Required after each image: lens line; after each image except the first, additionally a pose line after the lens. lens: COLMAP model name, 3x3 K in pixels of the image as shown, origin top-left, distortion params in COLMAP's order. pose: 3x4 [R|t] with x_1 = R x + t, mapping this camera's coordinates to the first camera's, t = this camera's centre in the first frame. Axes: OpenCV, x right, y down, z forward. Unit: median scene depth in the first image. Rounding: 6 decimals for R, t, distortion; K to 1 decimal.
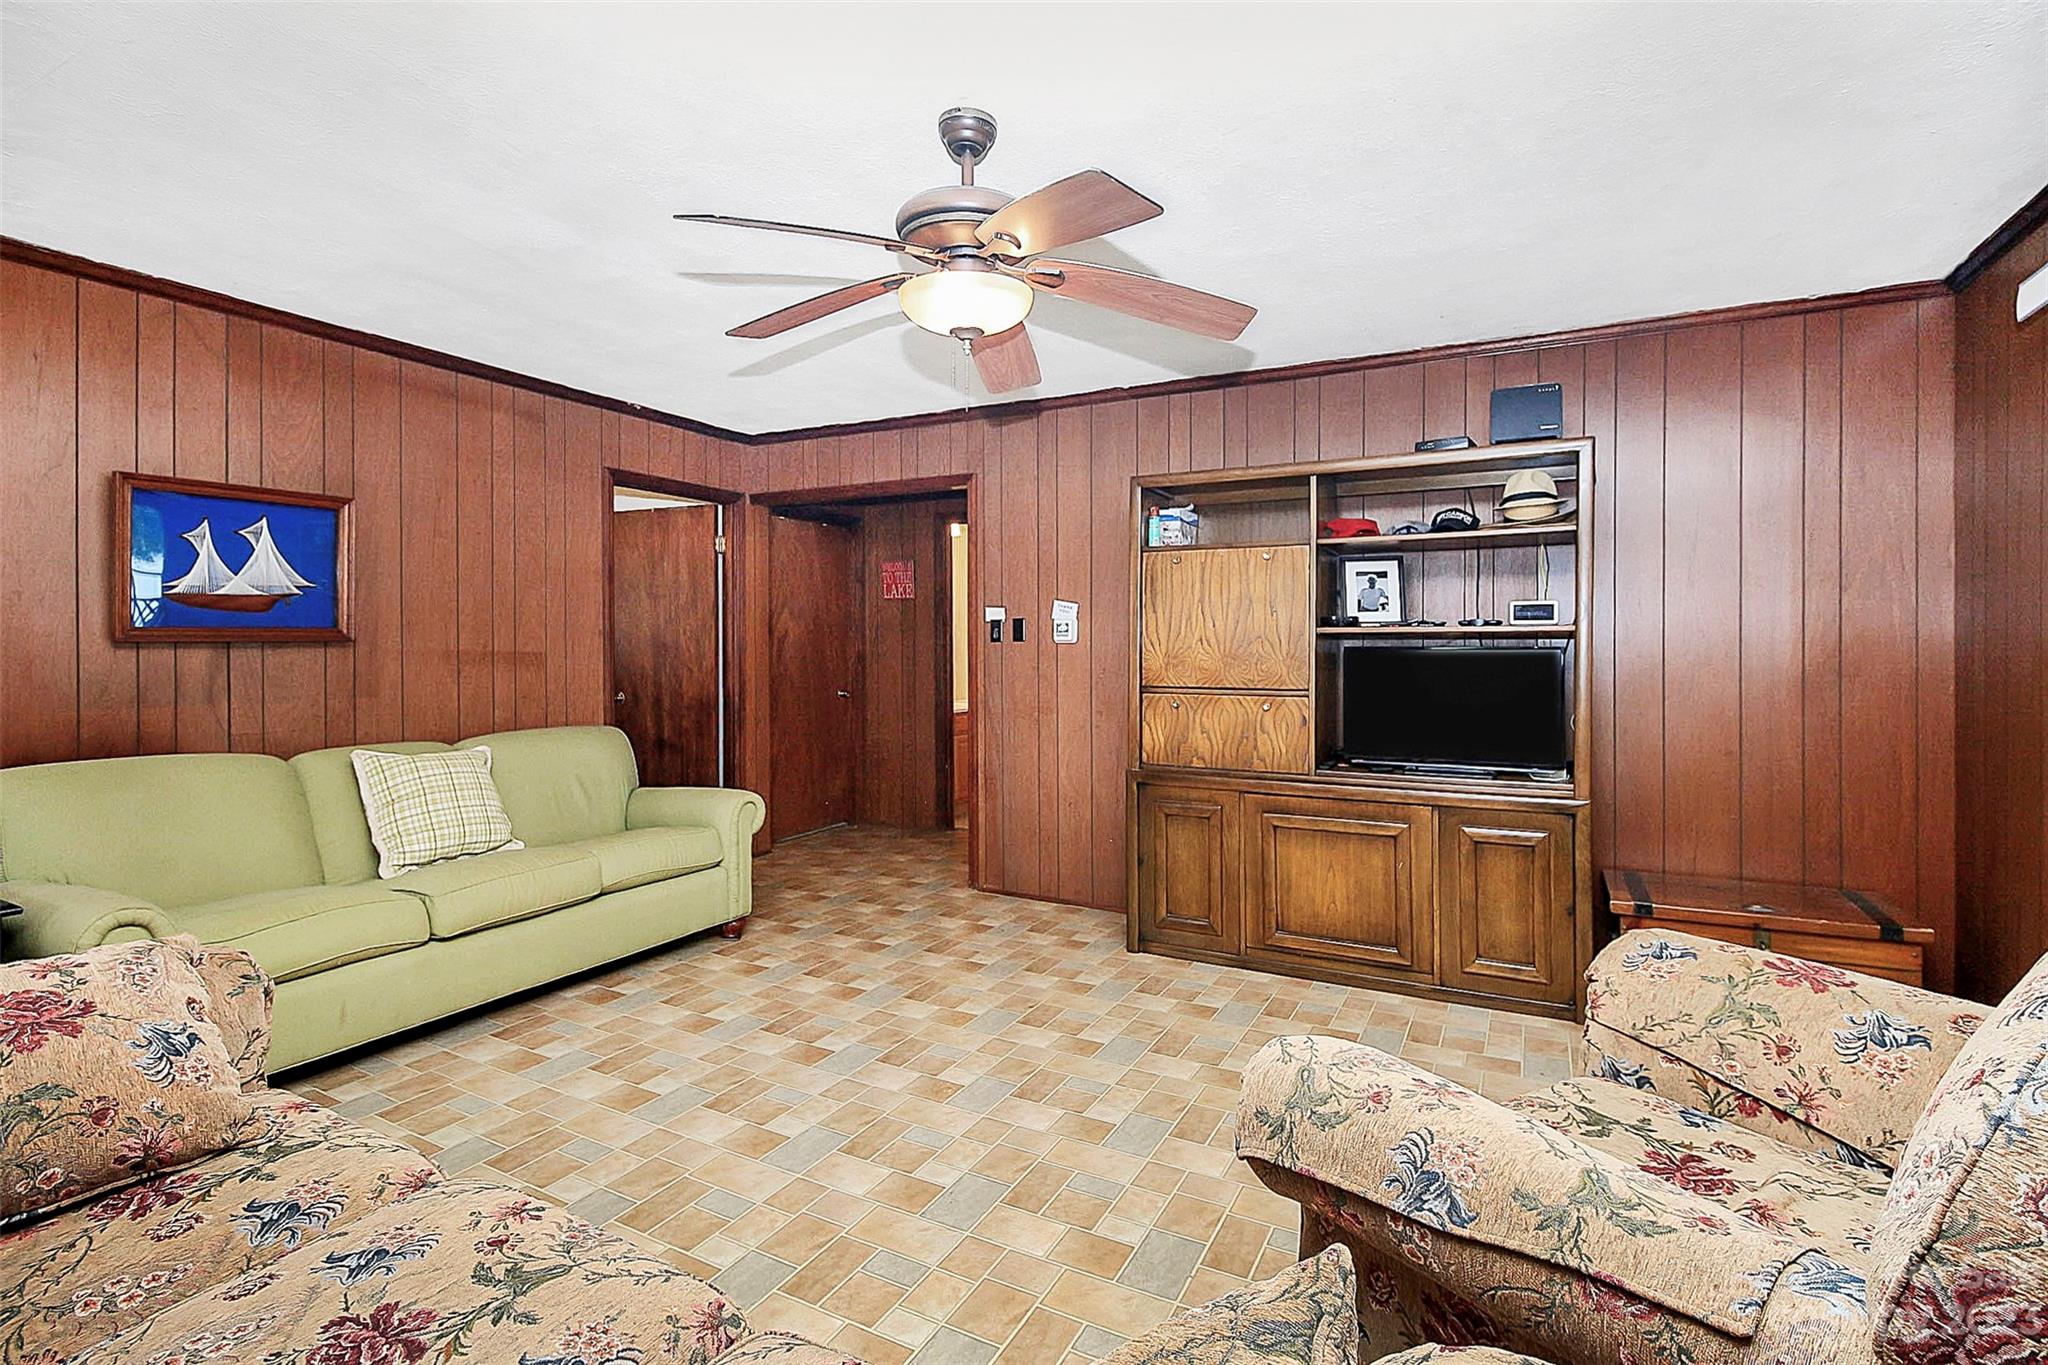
lens RADIAL K [[972.0, 0, 1017.1], [0, 972.0, 643.9], [0, 0, 1]] dist [-0.001367, -0.000111]
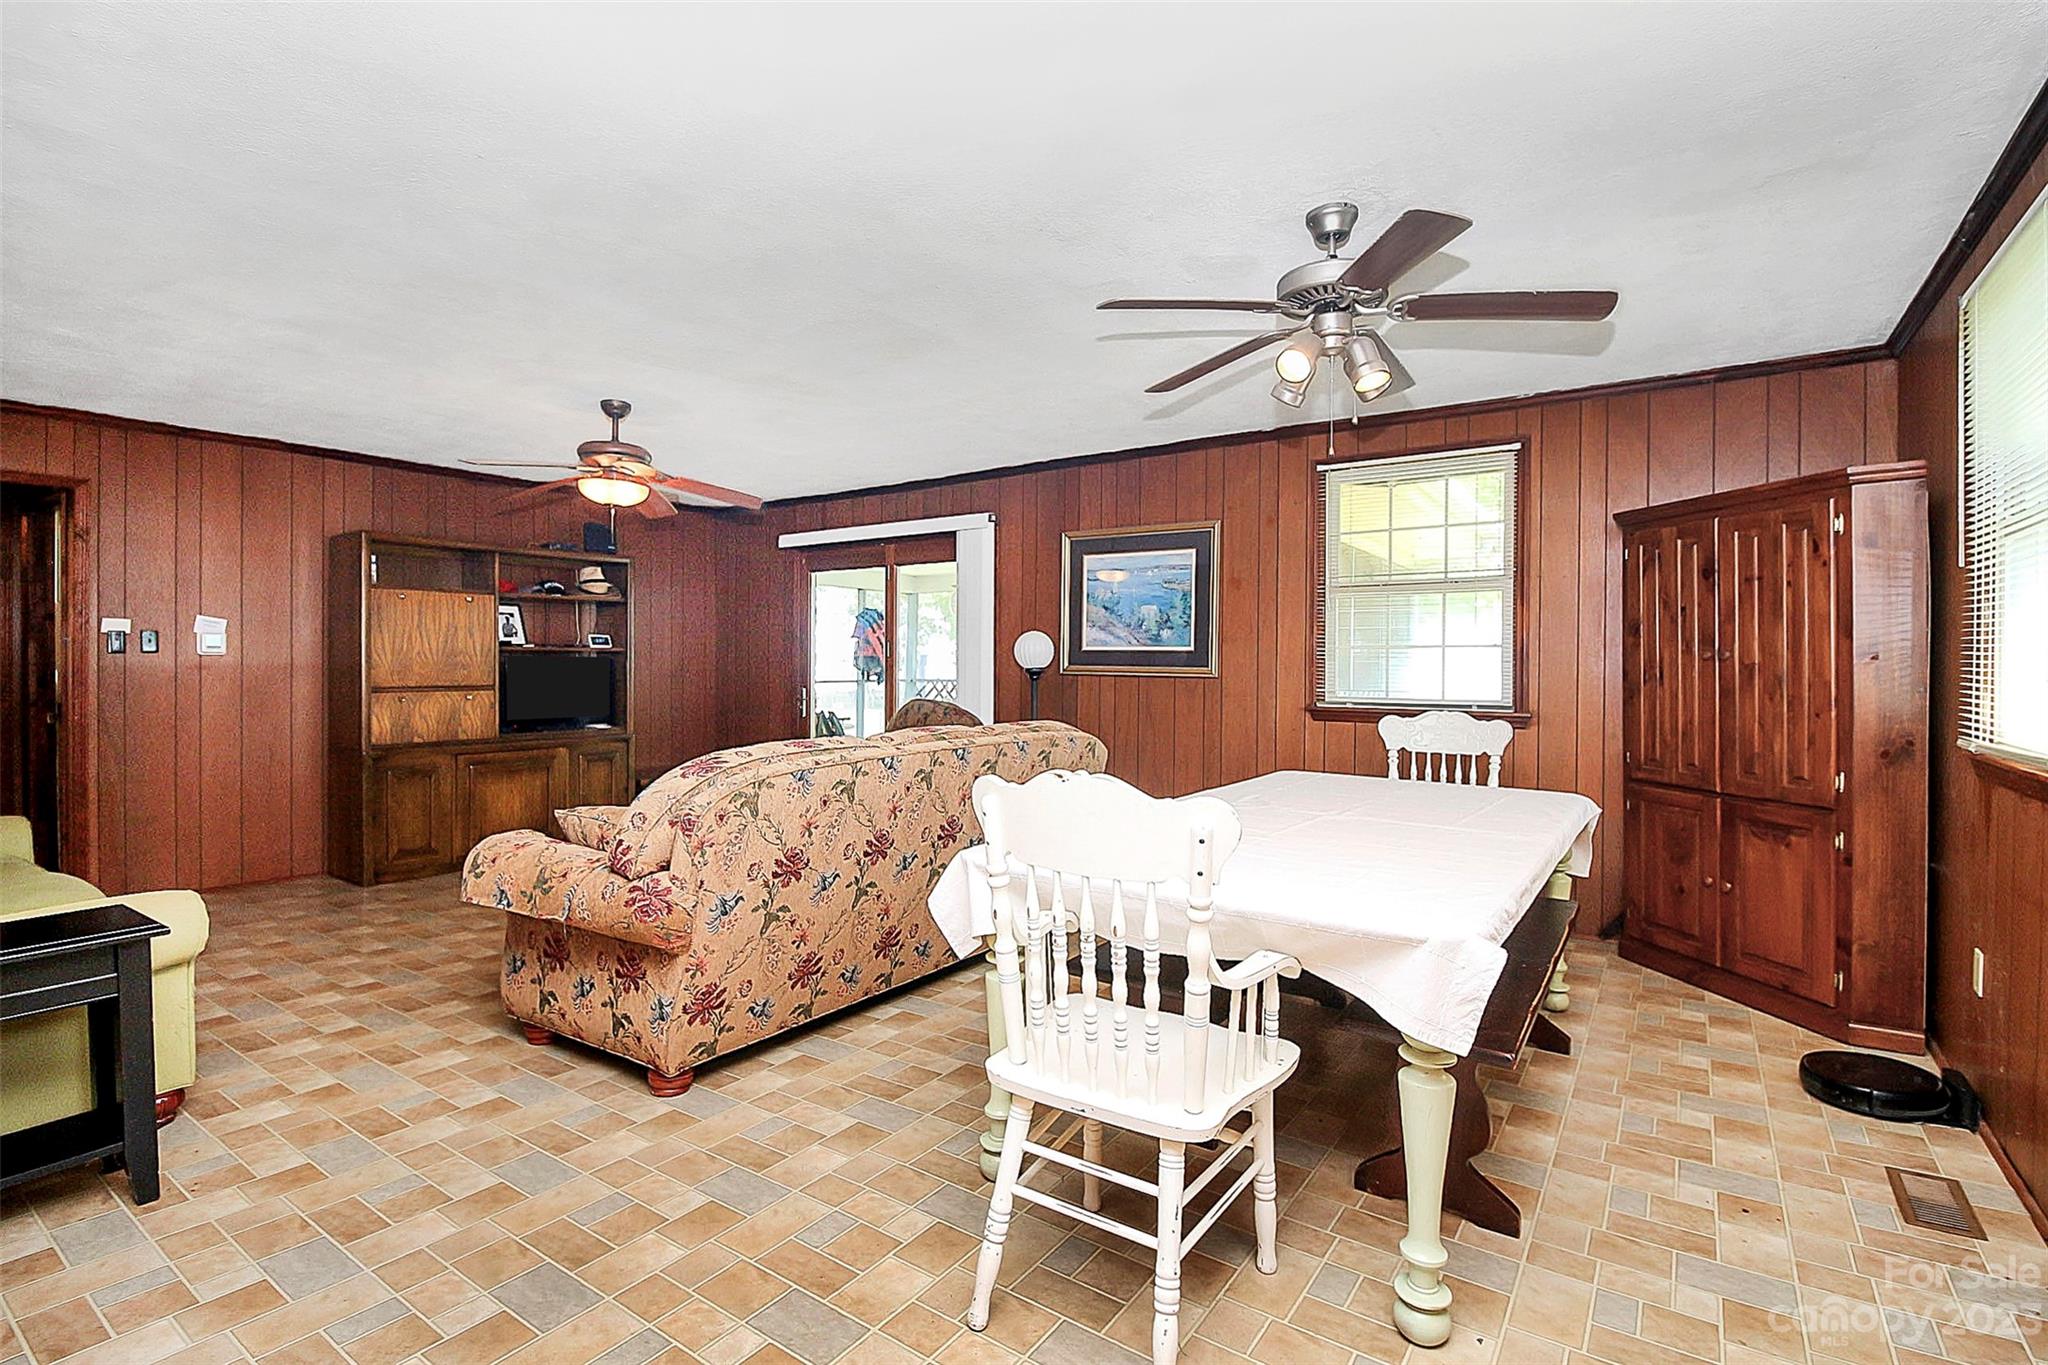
lens RADIAL K [[965.6, 0, 1018.6], [0, 965.6, 664.1], [0, 0, 1]] dist [-0.021277, -0.000412]
pose [[0.111582, -0.005075, 0.993742, -1.252844], [-0.005543, 0.999968, 0.005729, -0.001772], [-0.993740, -0.006147, 0.111550, -0.037766]]
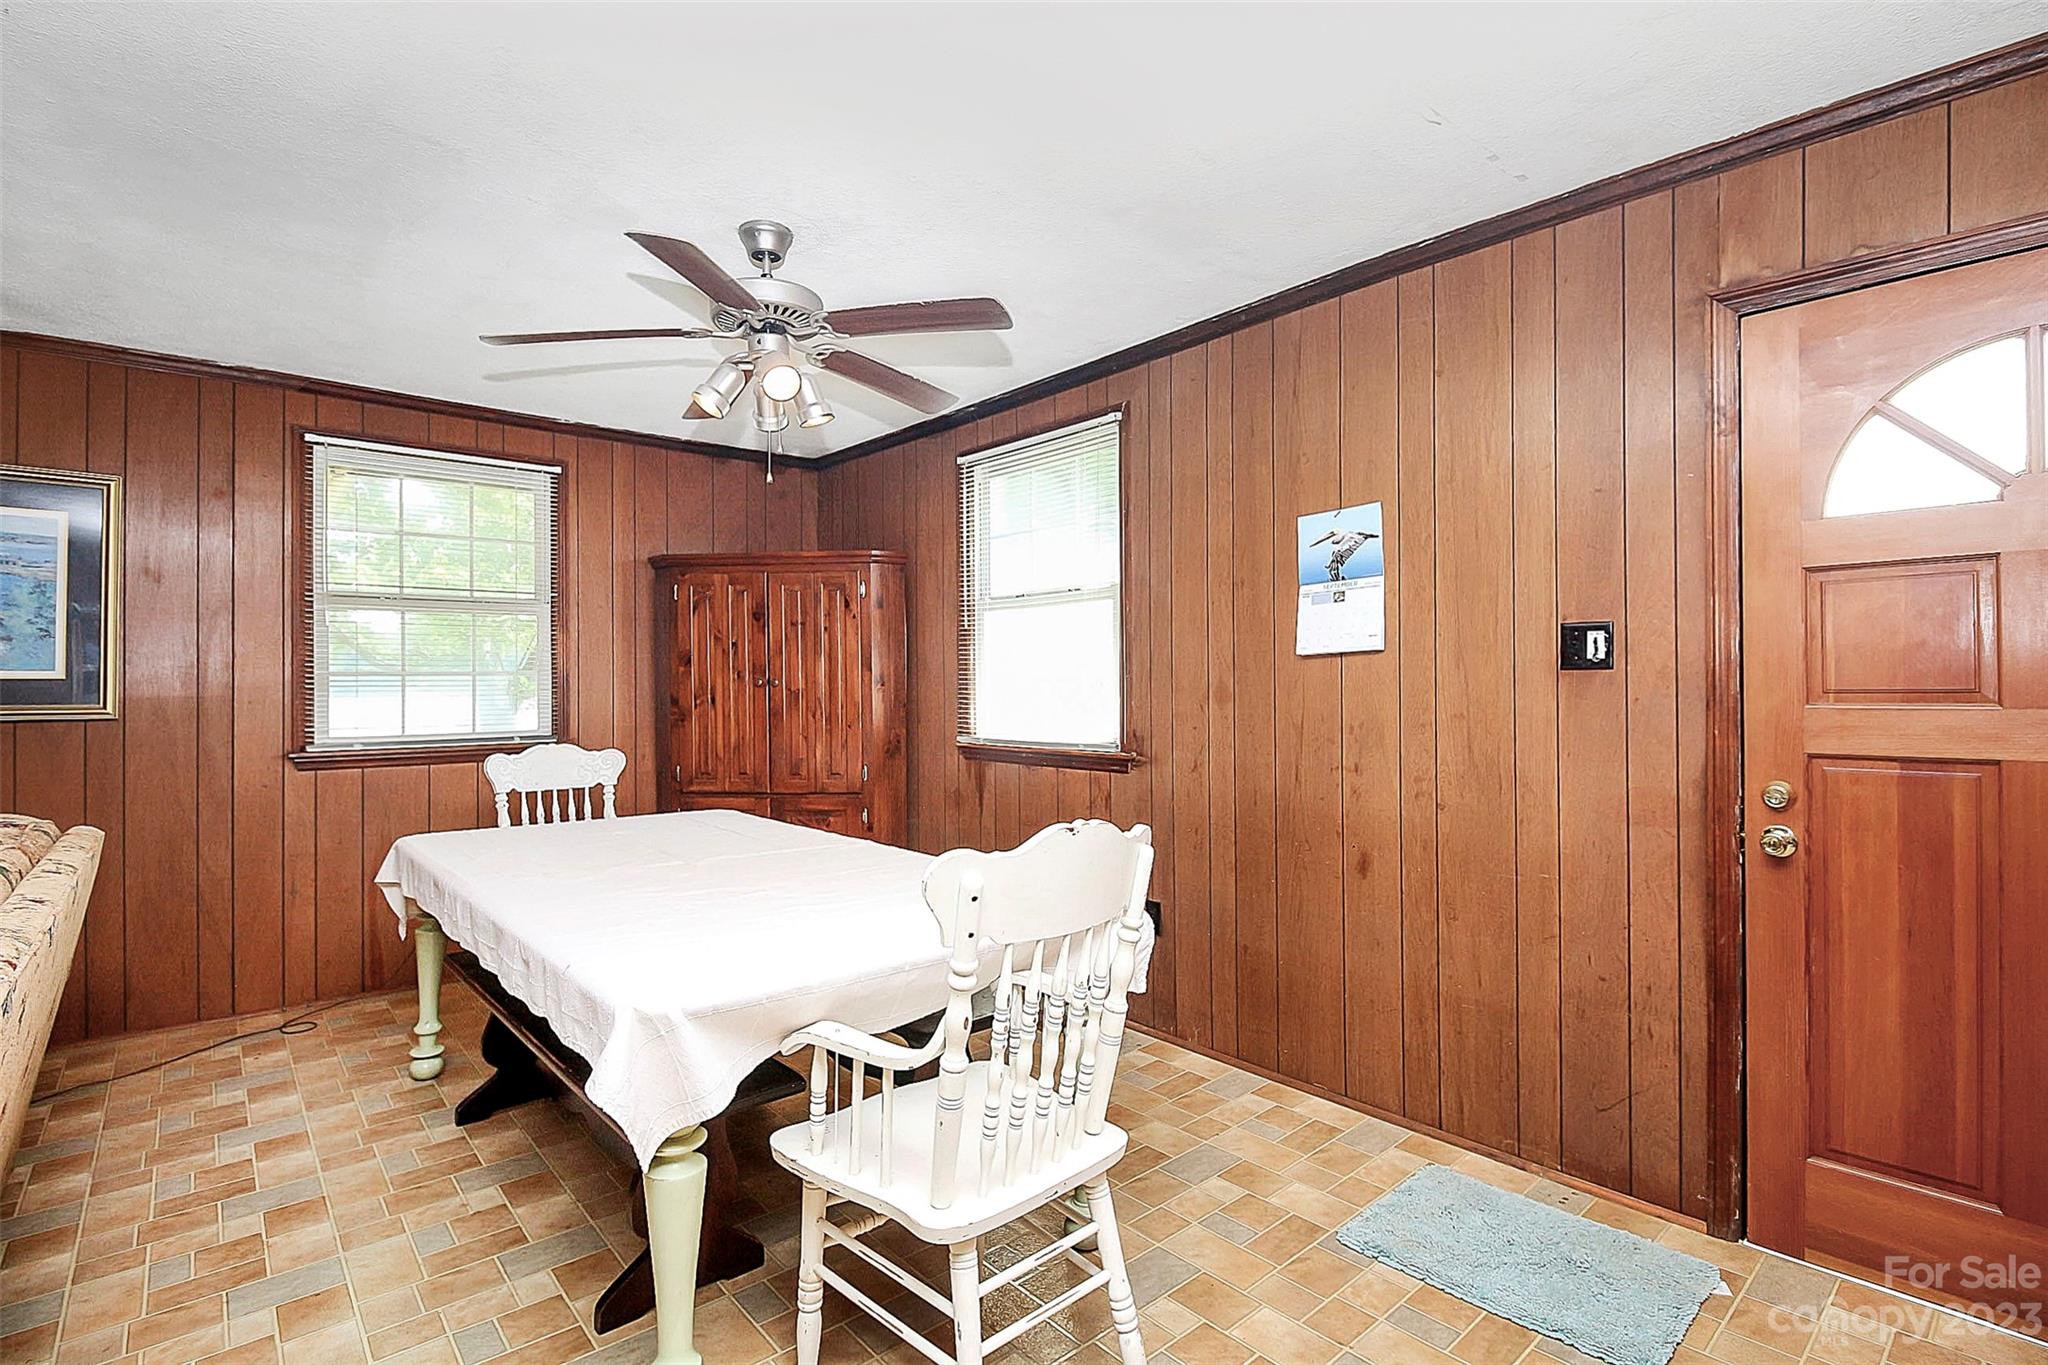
lens RADIAL K [[989.1, 0, 1015.5], [0, 989.1, 679.3], [0, 0, 1]] dist [-0.011231, -0.000977]
pose [[-0.932853, 0.003659, 0.360238, -0.931239], [0.001211, 0.999975, -0.007019, -0.005657], [-0.360254, -0.006111, -0.932834, 0.421700]]
